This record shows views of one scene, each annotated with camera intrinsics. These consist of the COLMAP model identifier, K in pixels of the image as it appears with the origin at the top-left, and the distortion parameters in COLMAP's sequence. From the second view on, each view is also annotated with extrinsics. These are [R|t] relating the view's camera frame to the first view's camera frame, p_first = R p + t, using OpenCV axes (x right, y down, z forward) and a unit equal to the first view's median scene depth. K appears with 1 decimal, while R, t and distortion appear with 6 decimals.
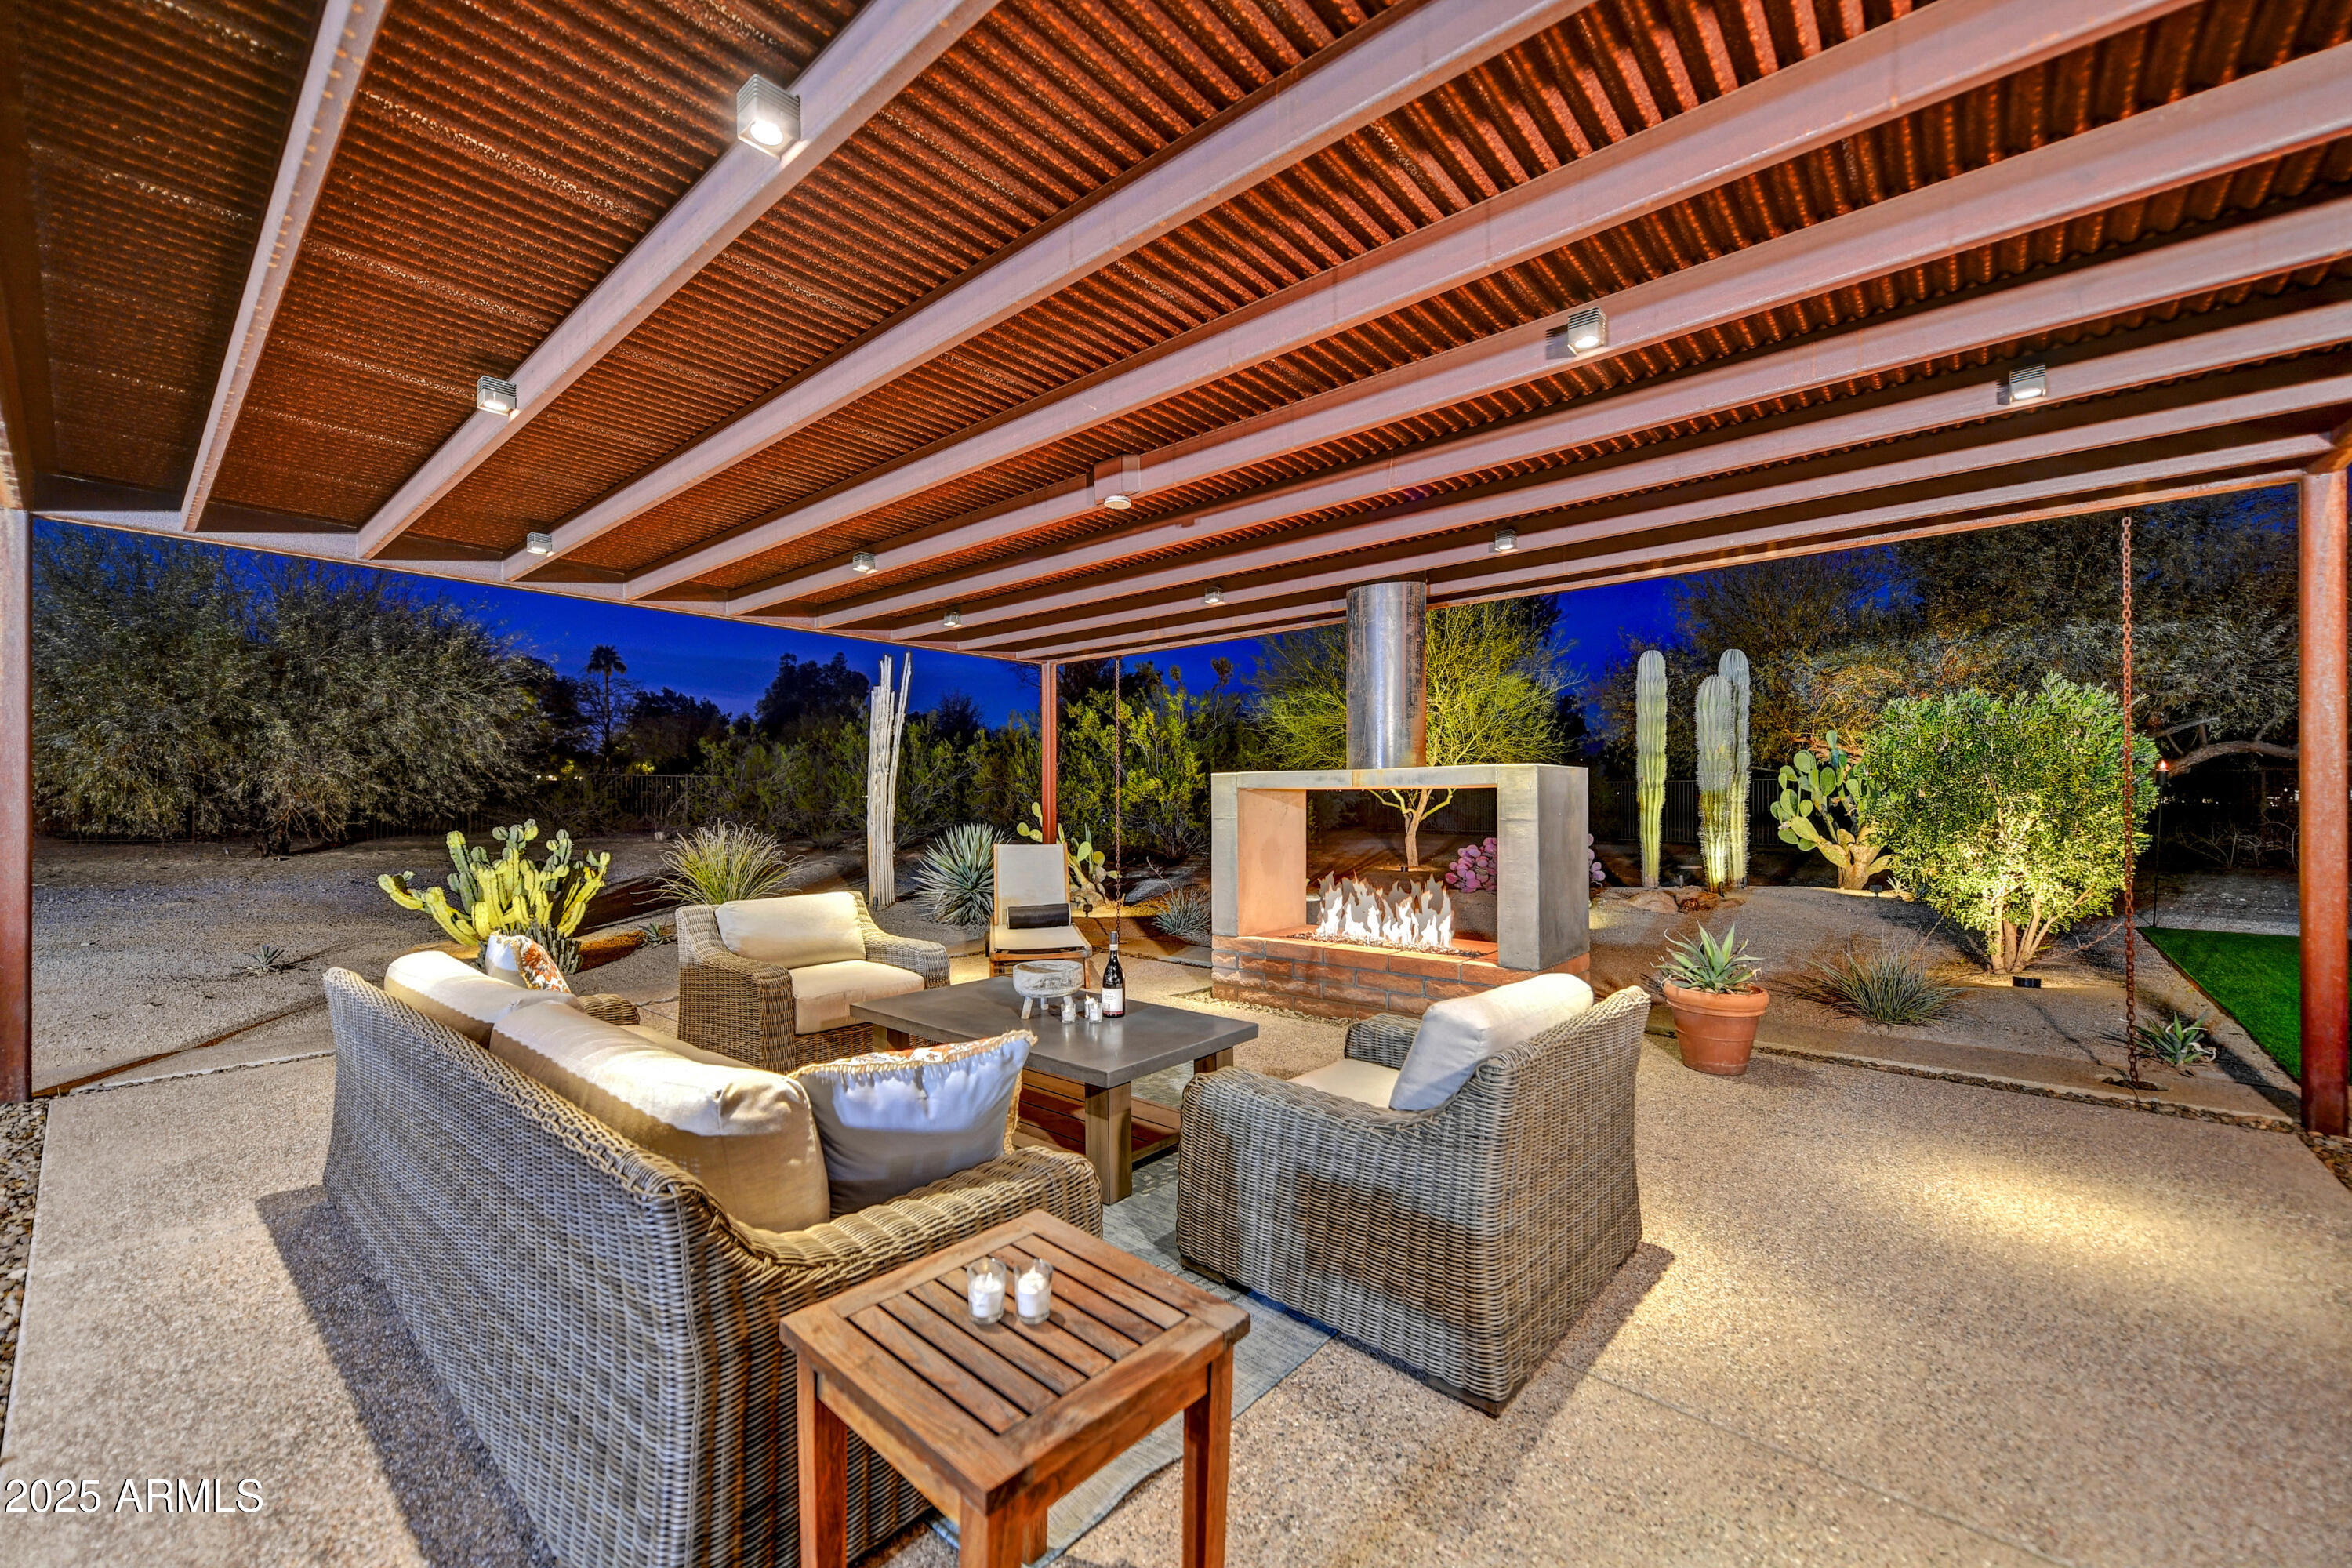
lens RADIAL K [[934.6, 0, 1176.3], [0, 934.6, 796.2], [0, 0, 1]] dist [0.001882, 0.000012]
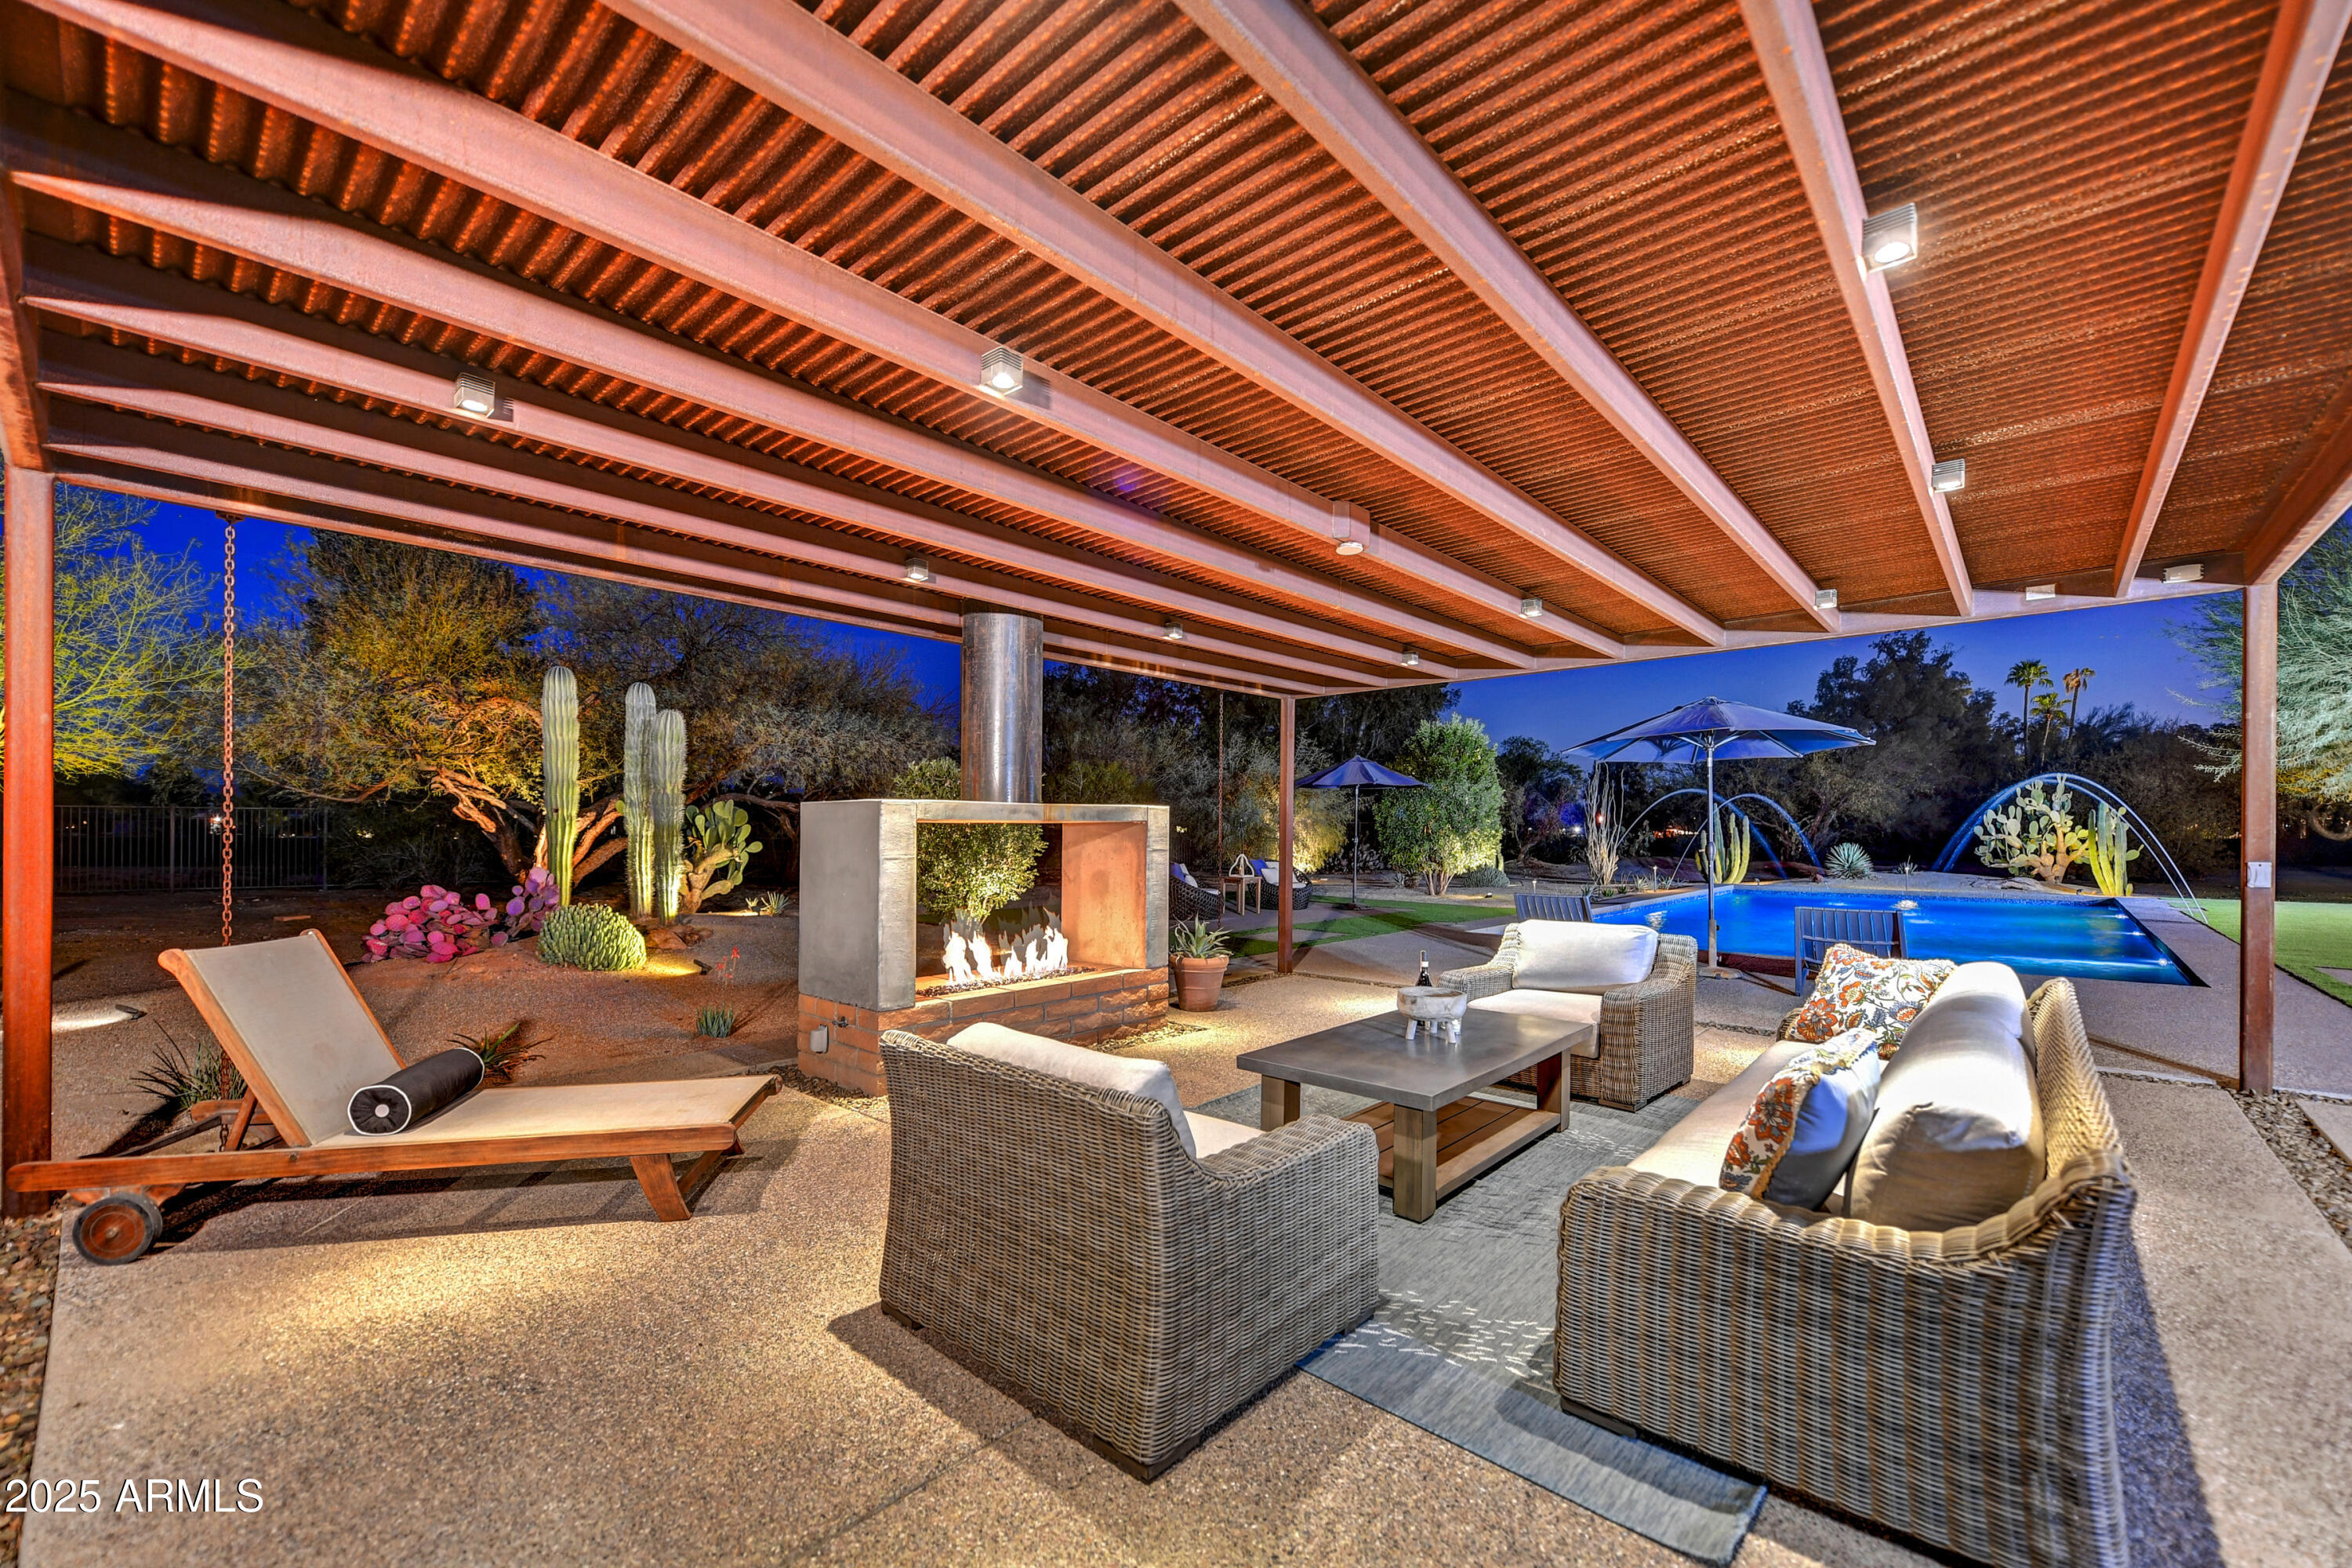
lens RADIAL K [[950.3, 0, 1162.1], [0, 950.3, 798.3], [0, 0, 1]] dist [0.001587, 0.000057]
pose [[0.031684, 0.040184, 0.998690, -0.749630], [-0.008967, 0.999163, -0.039918, 0.005349], [-0.999458, -0.007691, 0.032018, 0.774798]]
